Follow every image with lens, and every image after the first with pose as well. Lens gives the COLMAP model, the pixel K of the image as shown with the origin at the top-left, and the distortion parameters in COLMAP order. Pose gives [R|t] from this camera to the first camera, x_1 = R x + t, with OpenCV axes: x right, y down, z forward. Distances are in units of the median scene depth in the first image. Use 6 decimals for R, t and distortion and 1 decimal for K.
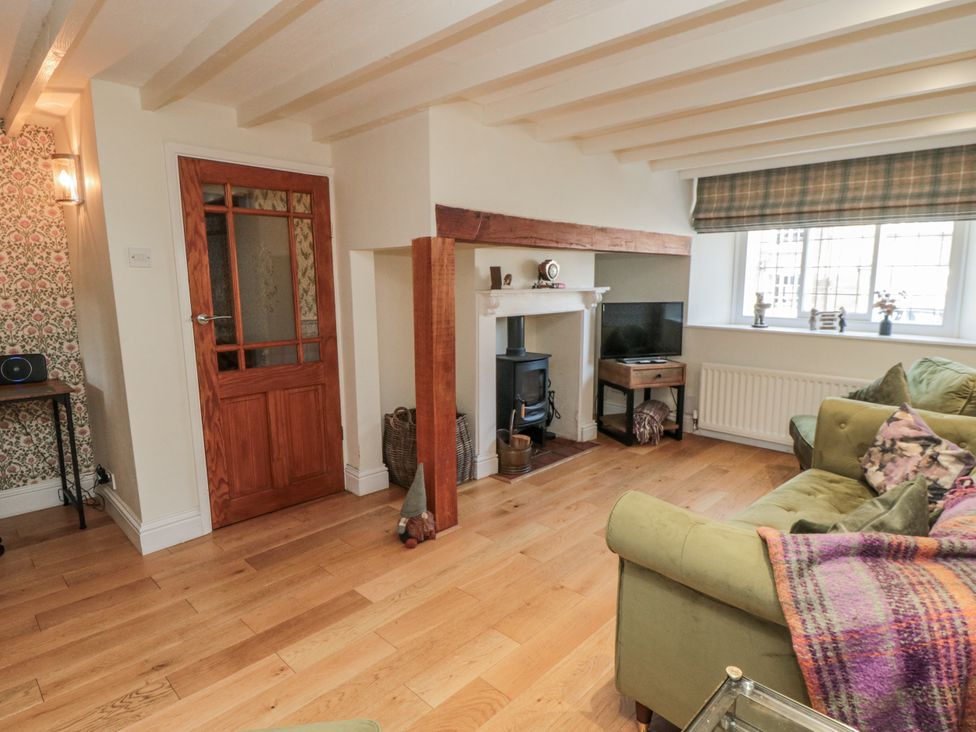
lens RADIAL K [[538.9, 0, 491.9], [0, 538.9, 365.9], [0, 0, 1]] dist [0.000212, -0.012954]
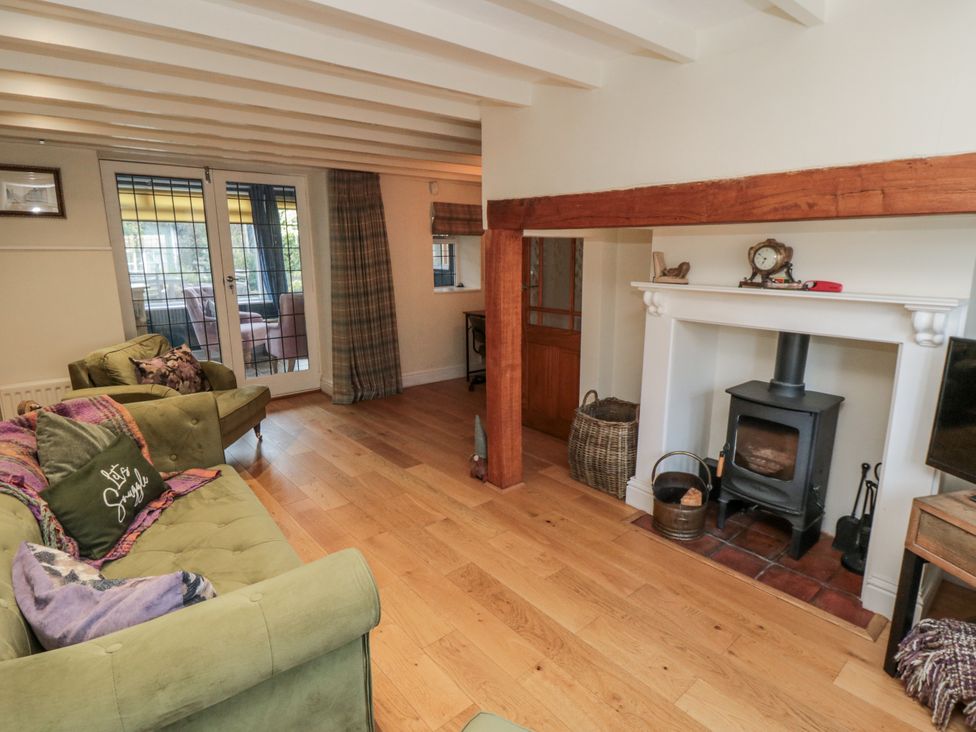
lens RADIAL K [[515.9, 0, 493.4], [0, 515.9, 360.1], [0, 0, 1]] dist [-0.024008, -0.001759]
pose [[-0.074546, 0.217798, -0.973143, 0.771650], [-0.155994, 0.961298, 0.227096, -0.168450], [0.984941, 0.168734, -0.037686, 0.833614]]
